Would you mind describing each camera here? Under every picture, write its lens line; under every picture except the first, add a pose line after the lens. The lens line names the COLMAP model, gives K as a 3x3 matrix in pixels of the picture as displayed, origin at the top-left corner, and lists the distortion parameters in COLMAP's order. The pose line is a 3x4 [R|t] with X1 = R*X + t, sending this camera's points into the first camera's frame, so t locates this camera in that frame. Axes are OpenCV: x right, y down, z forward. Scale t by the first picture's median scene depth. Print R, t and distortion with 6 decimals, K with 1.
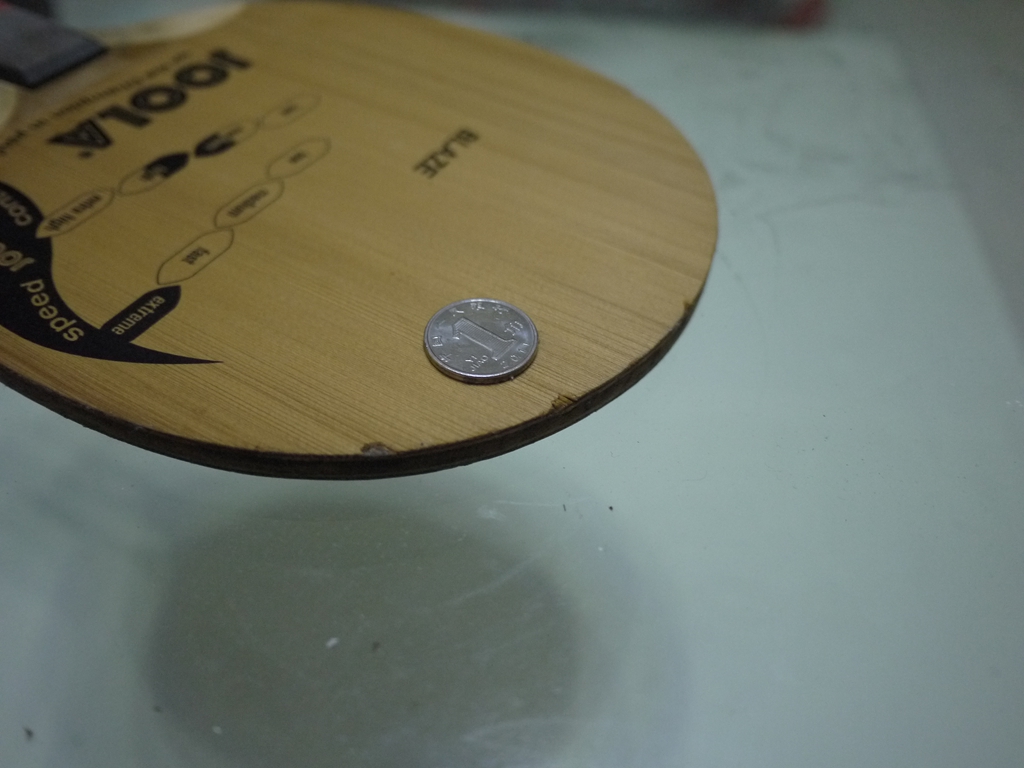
lens RADIAL K [[871.5, 0, 506.6], [0, 871.5, 381.9], [0, 0, 1]] dist [-0.072138, 0.030857]
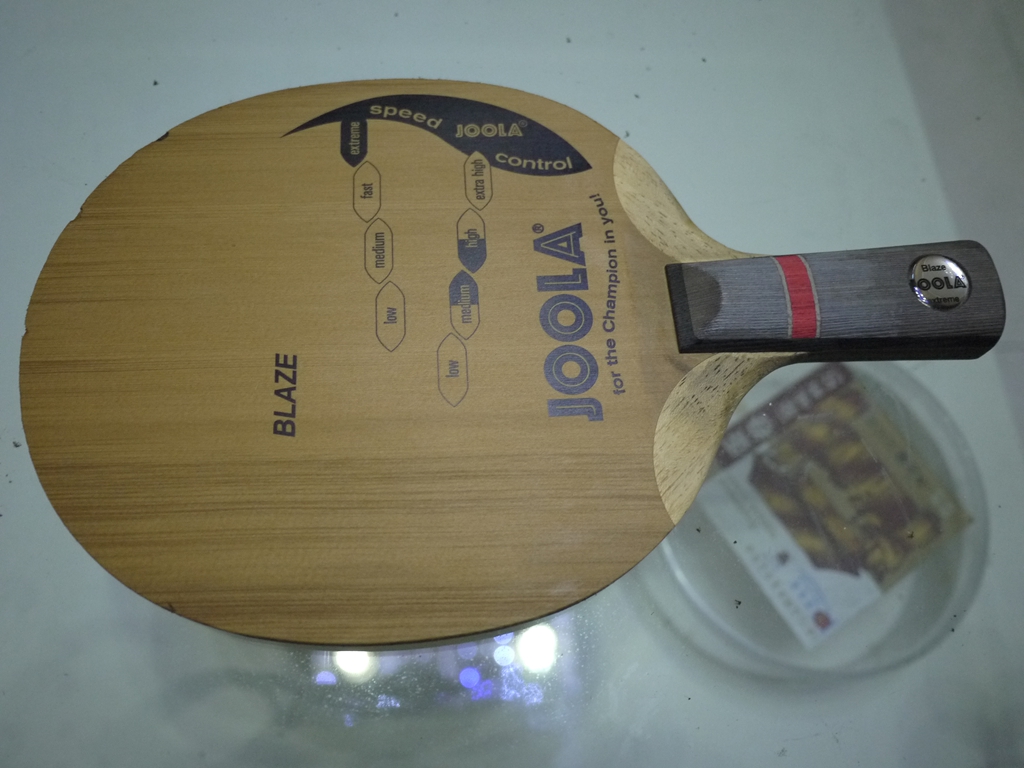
lens RADIAL K [[871.5, 0, 510.0], [0, 871.5, 385.8], [0, 0, 1]] dist [-0.072138, 0.030857]
pose [[-0.829159, 0.477999, -0.289849, 0.009706], [-0.462218, -0.294612, 0.836396, -1.511606], [0.314403, 0.827479, 0.465219, 0.664923]]
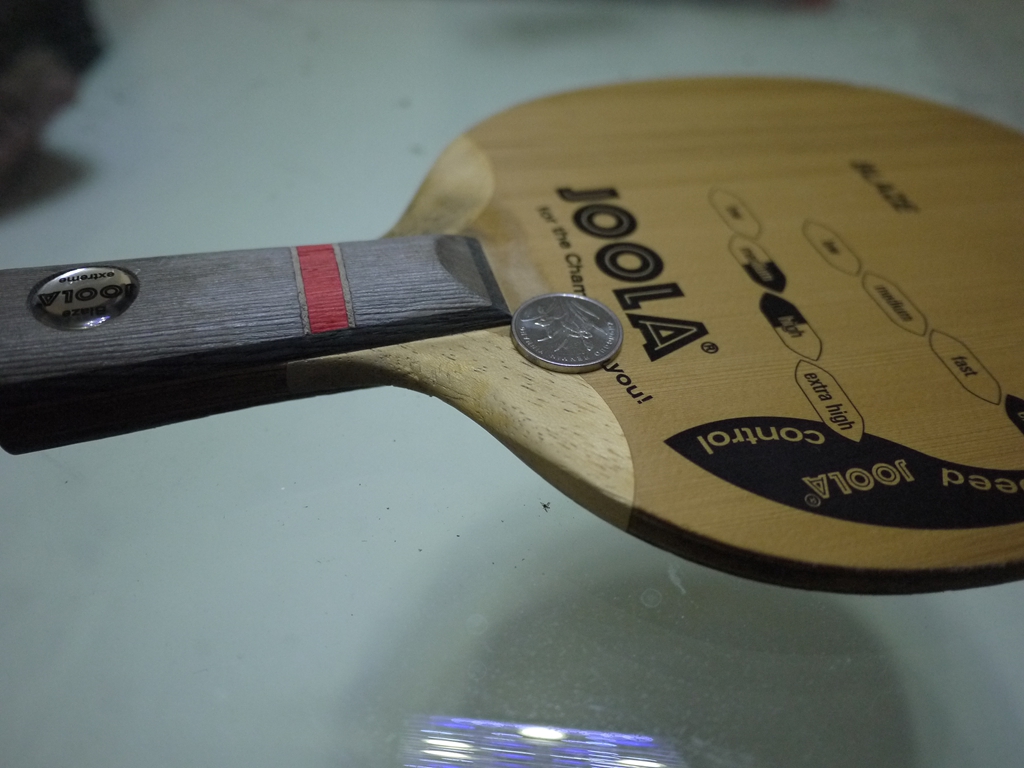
lens RADIAL K [[871.5, 0, 513.2], [0, 871.5, 383.1], [0, 0, 1]] dist [-0.072138, 0.030857]
pose [[0.708762, -0.489681, 0.507808, -1.181819], [0.479619, 0.862362, 0.162162, -0.513599], [-0.517322, 0.128621, 0.846070, 0.452208]]
